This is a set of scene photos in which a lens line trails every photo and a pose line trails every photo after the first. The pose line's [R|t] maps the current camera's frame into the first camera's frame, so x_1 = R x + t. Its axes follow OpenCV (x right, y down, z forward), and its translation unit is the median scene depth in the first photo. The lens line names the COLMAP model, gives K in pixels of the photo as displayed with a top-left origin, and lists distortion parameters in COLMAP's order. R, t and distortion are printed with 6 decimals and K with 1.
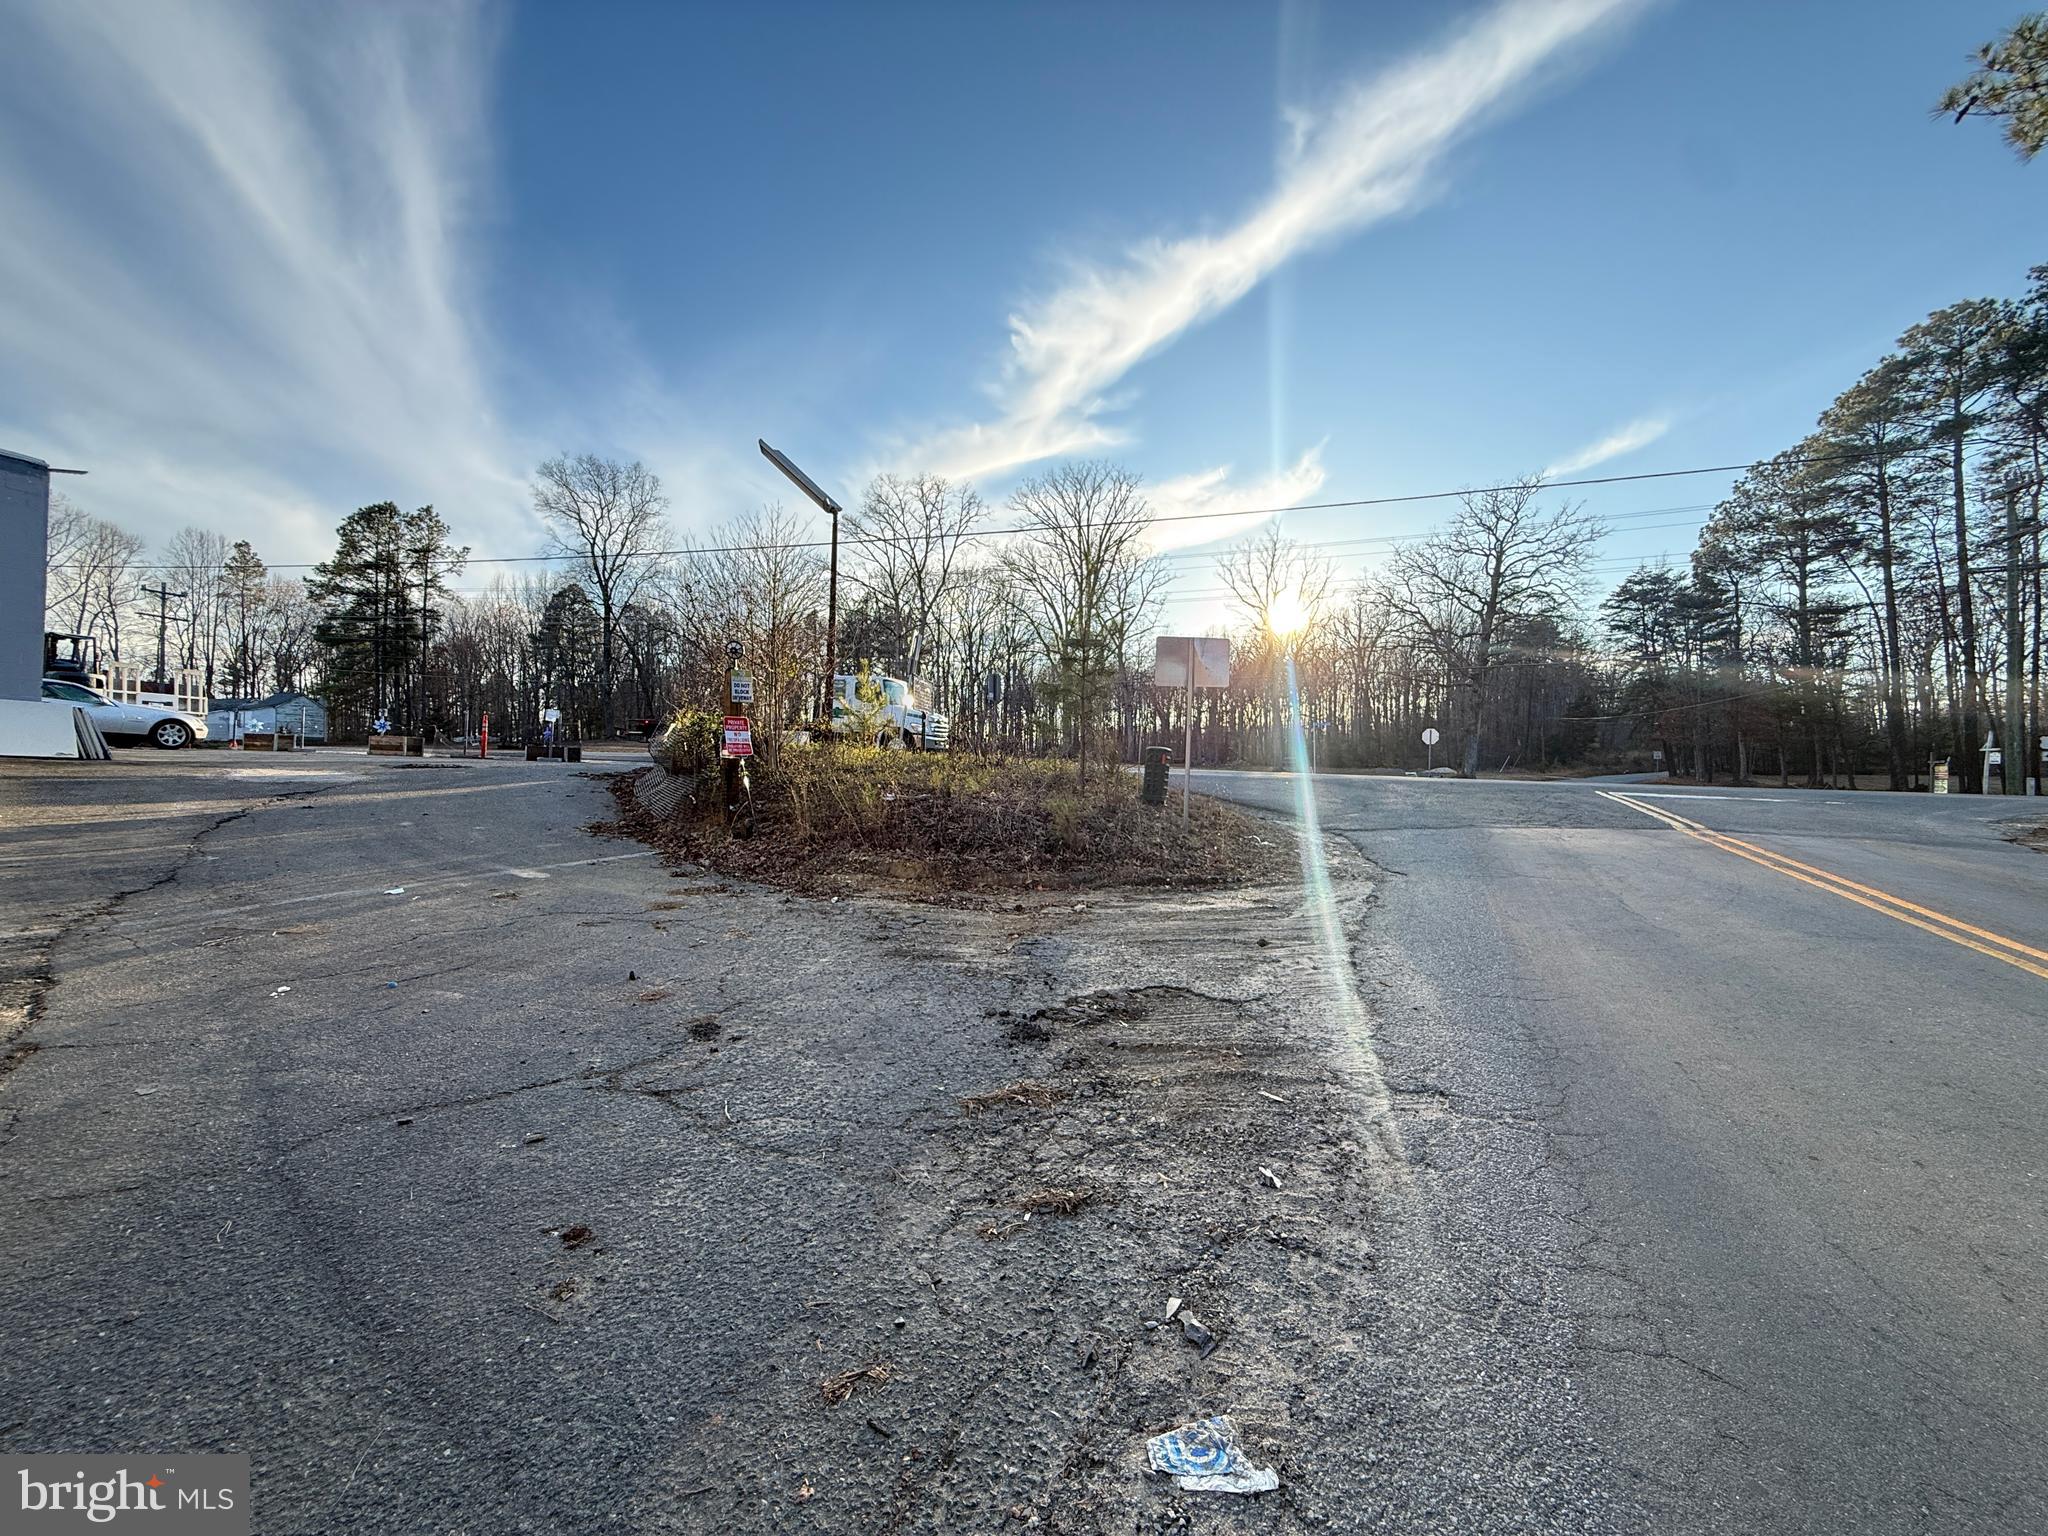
lens RADIAL K [[819.3, 0, 1021.6], [0, 819.3, 769.4], [0, 0, 1]] dist [0.000190, -0.000043]
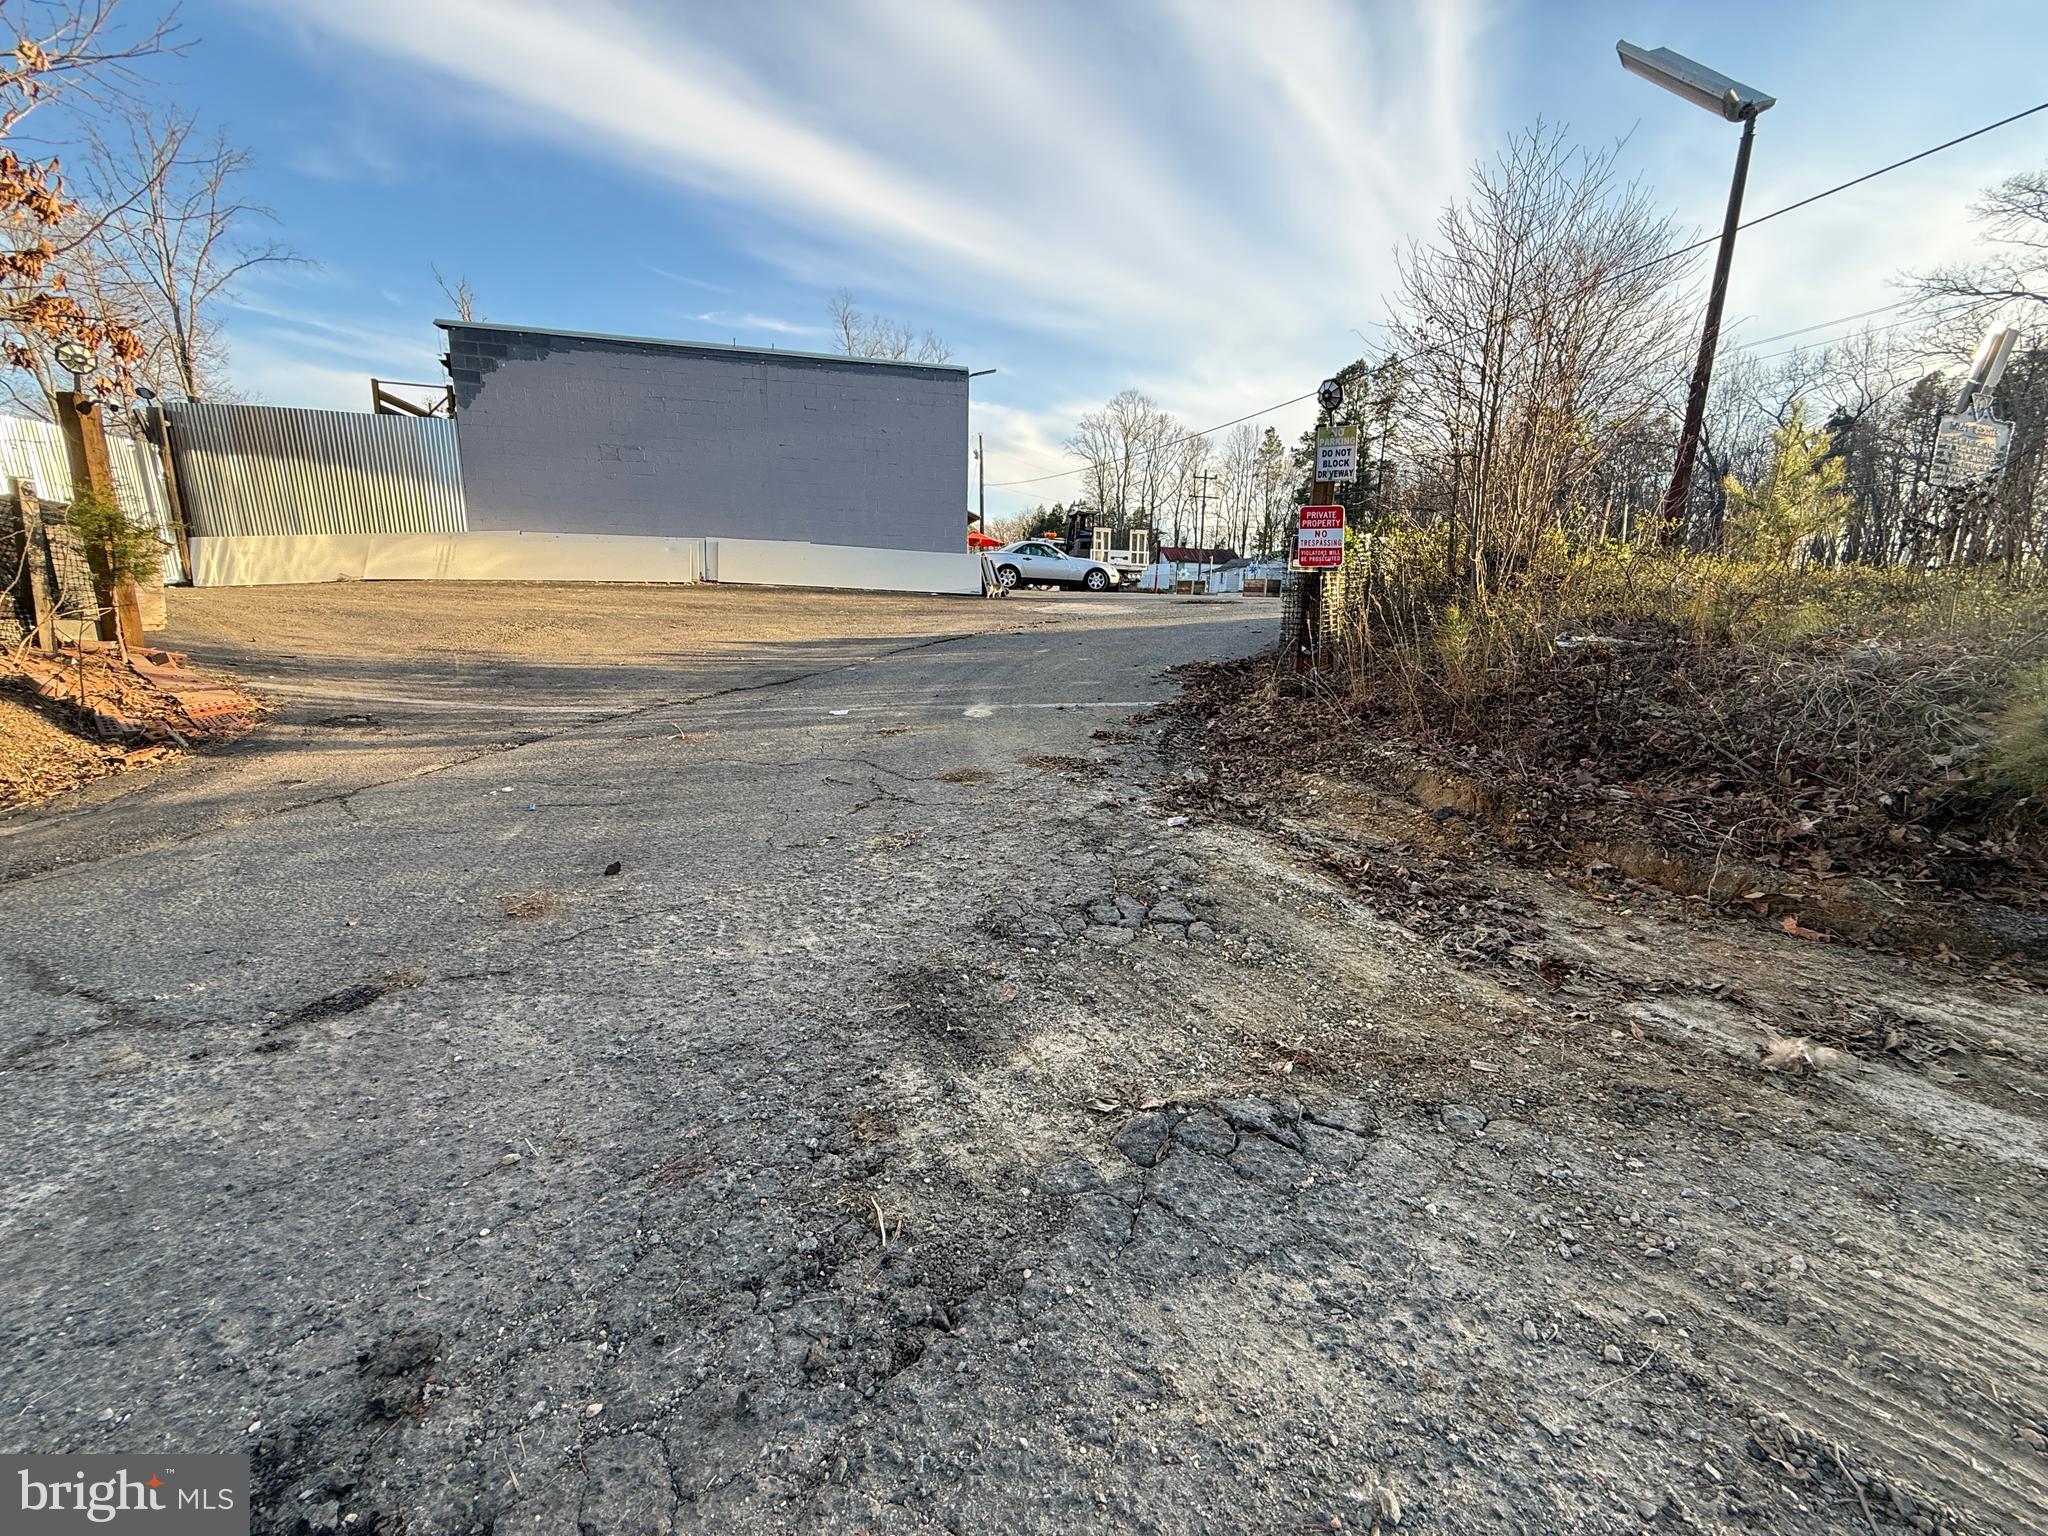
lens RADIAL K [[813.9, 0, 1025.3], [0, 813.9, 771.8], [0, 0, 1]] dist [-0.001030, -0.000286]
pose [[0.487328, 0.165698, -0.857354, 0.015848], [-0.002070, 0.982048, 0.188621, 0.003063], [0.873217, -0.090145, 0.478922, 0.062949]]
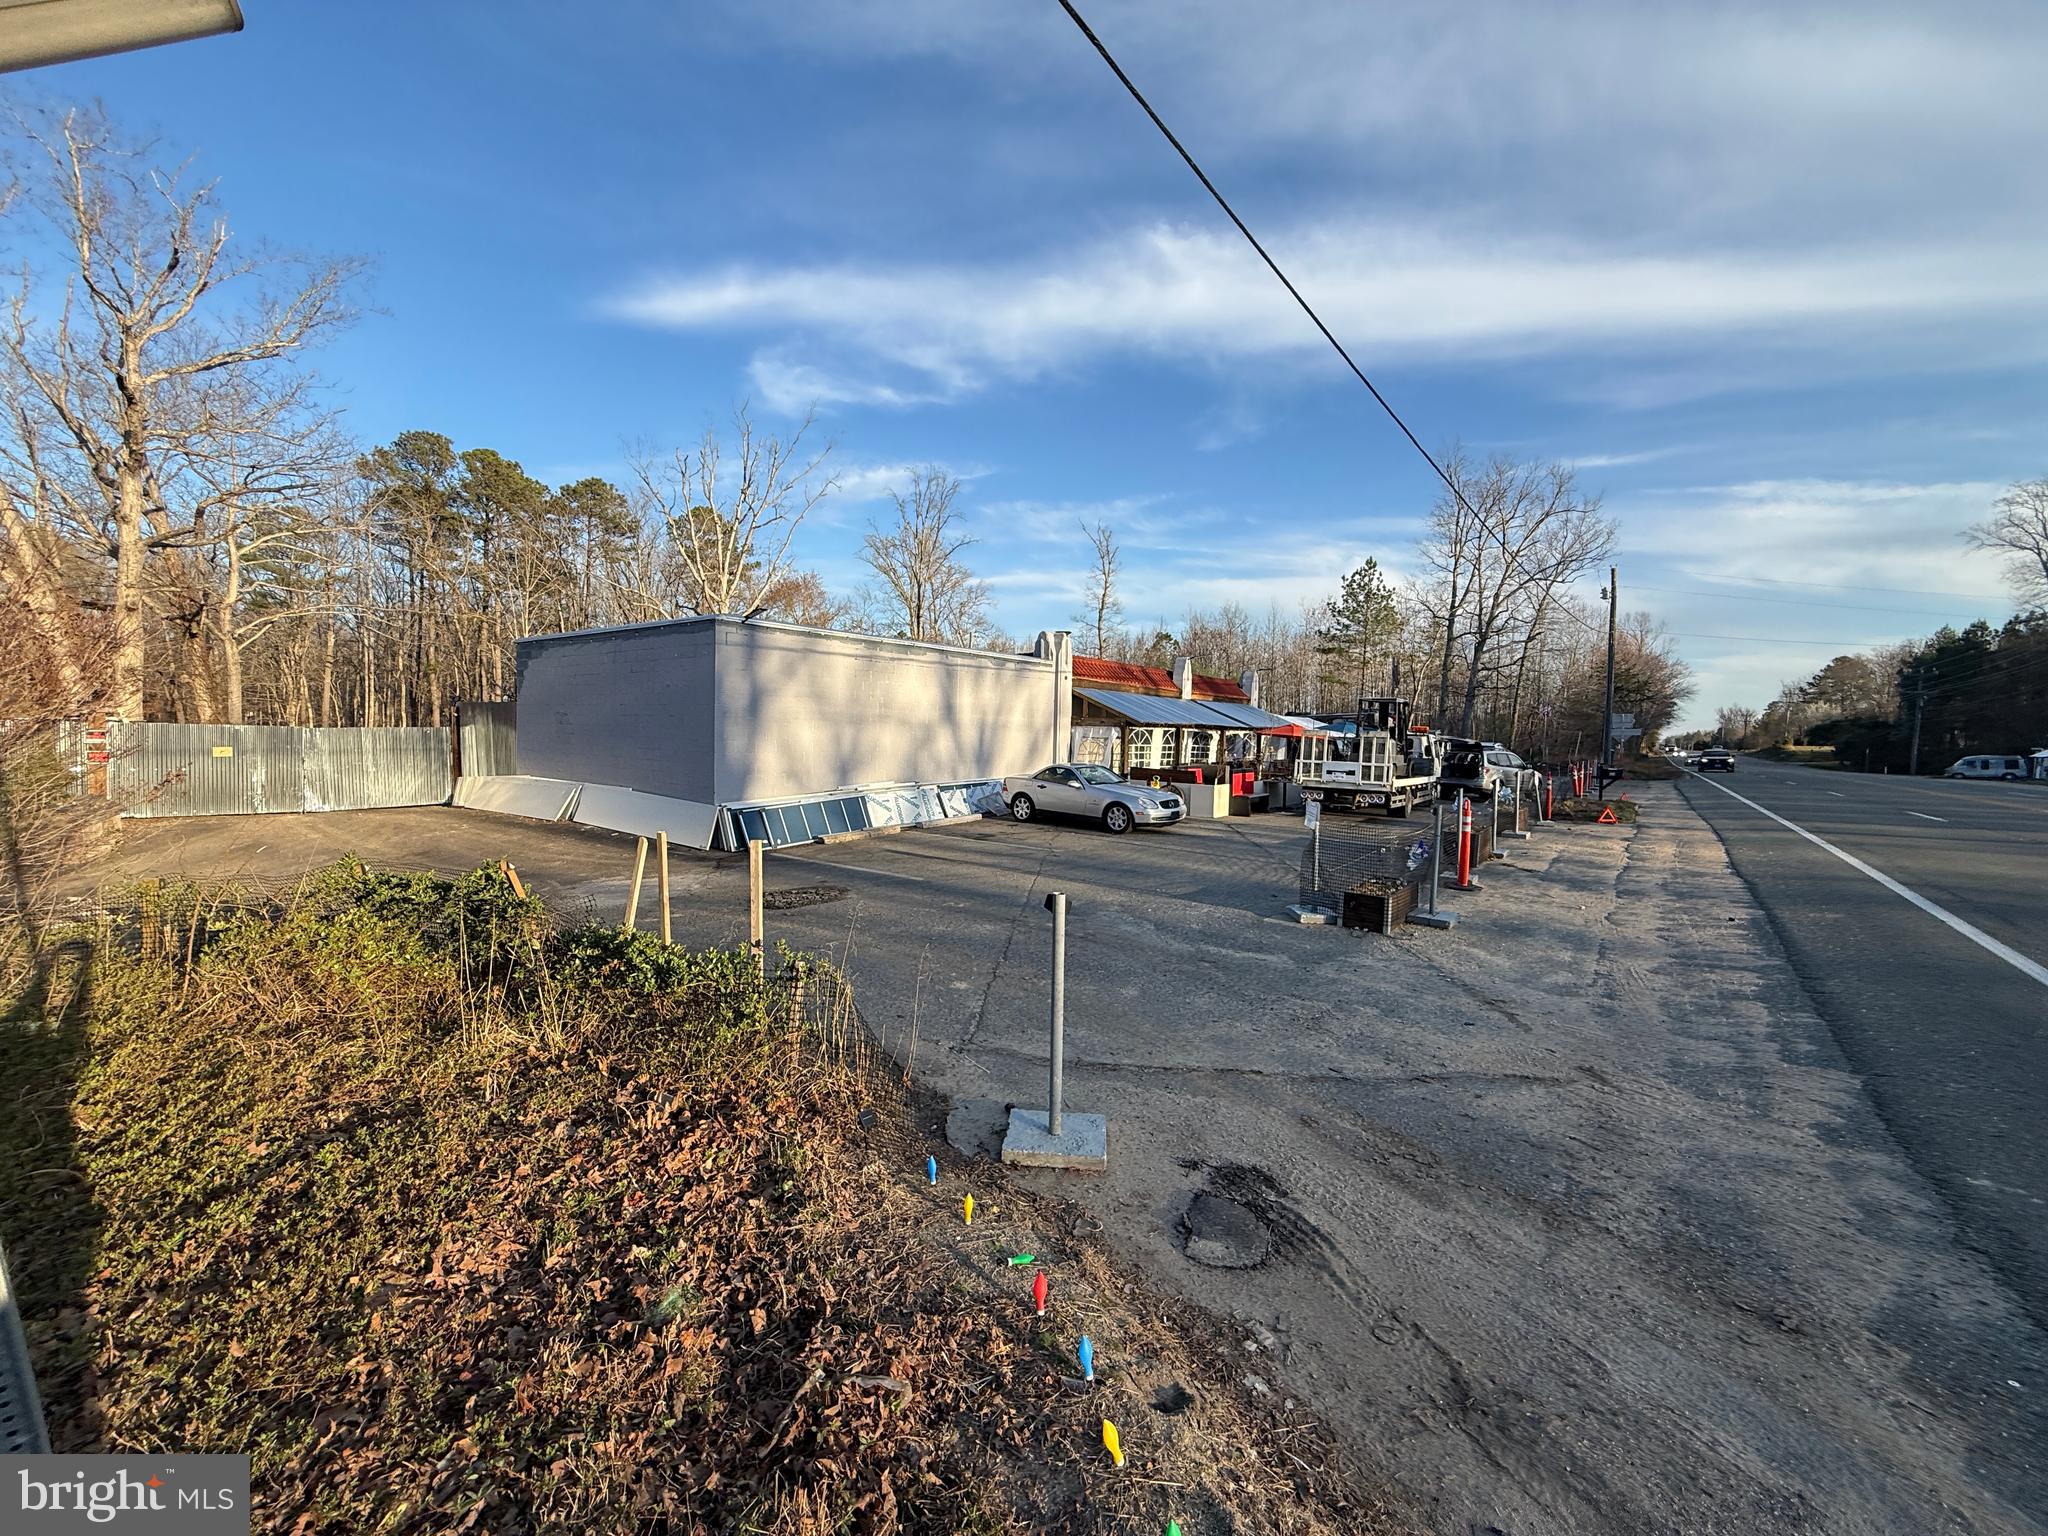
lens RADIAL K [[829.0, 0, 1025.4], [0, 829.0, 734.2], [0, 0, 1]] dist [-0.003434, -0.000428]
pose [[-0.381152, -0.034006, -0.923887, -0.030965], [-0.025412, 0.999331, -0.026299, -0.027069], [0.924163, 0.013454, -0.381761, 0.309358]]
